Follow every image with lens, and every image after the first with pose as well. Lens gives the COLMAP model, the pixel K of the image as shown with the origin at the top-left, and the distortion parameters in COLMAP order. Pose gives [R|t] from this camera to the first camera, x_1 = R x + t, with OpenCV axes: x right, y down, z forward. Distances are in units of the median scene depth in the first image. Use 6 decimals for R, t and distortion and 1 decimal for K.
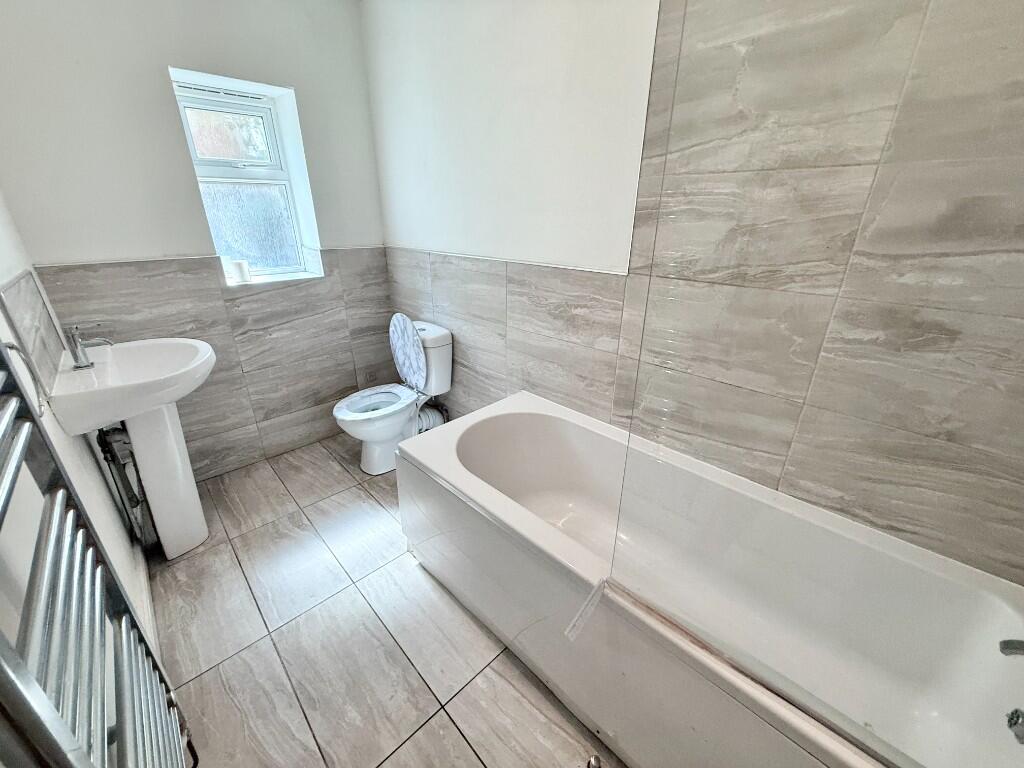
lens RADIAL K [[399.4, 0, 512.0], [0, 399.4, 384.0], [0, 0, 1]] dist [-0.009942, -0.000194]
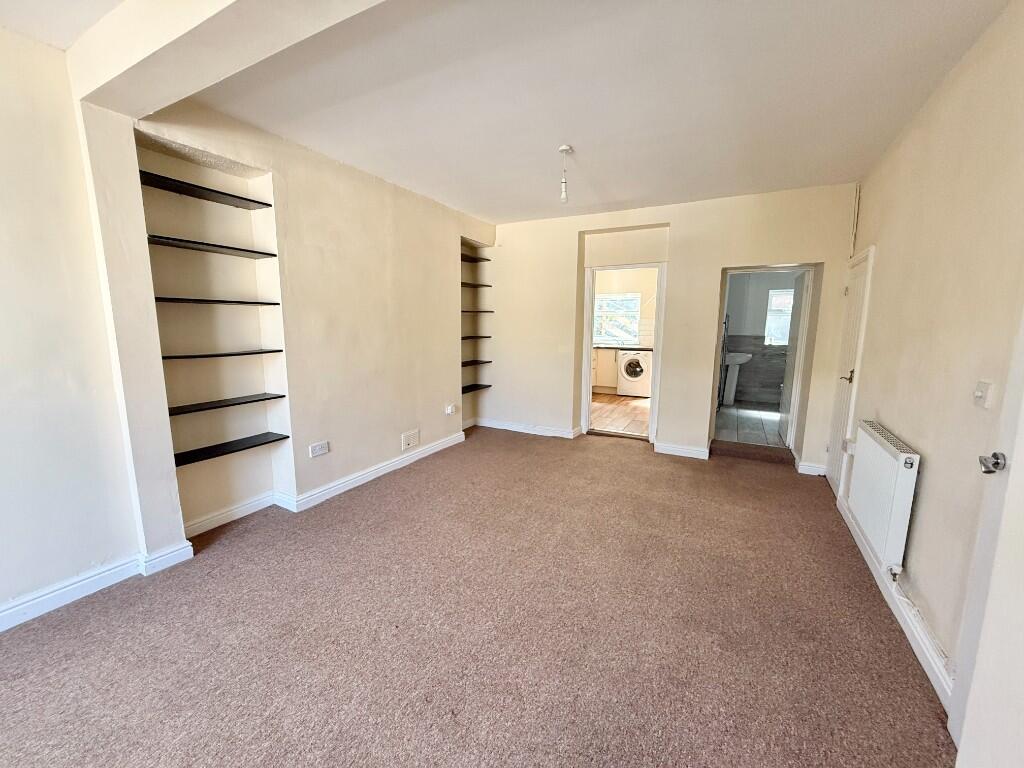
lens RADIAL K [[399.4, 0, 512.0], [0, 399.4, 384.0], [0, 0, 1]] dist [-0.009942, -0.000194]
pose [[0.299284, 0.152566, -0.941888, 1.794381], [-0.369713, 0.928562, 0.032932, 0.717157], [0.879626, 0.338372, 0.334309, -1.817271]]
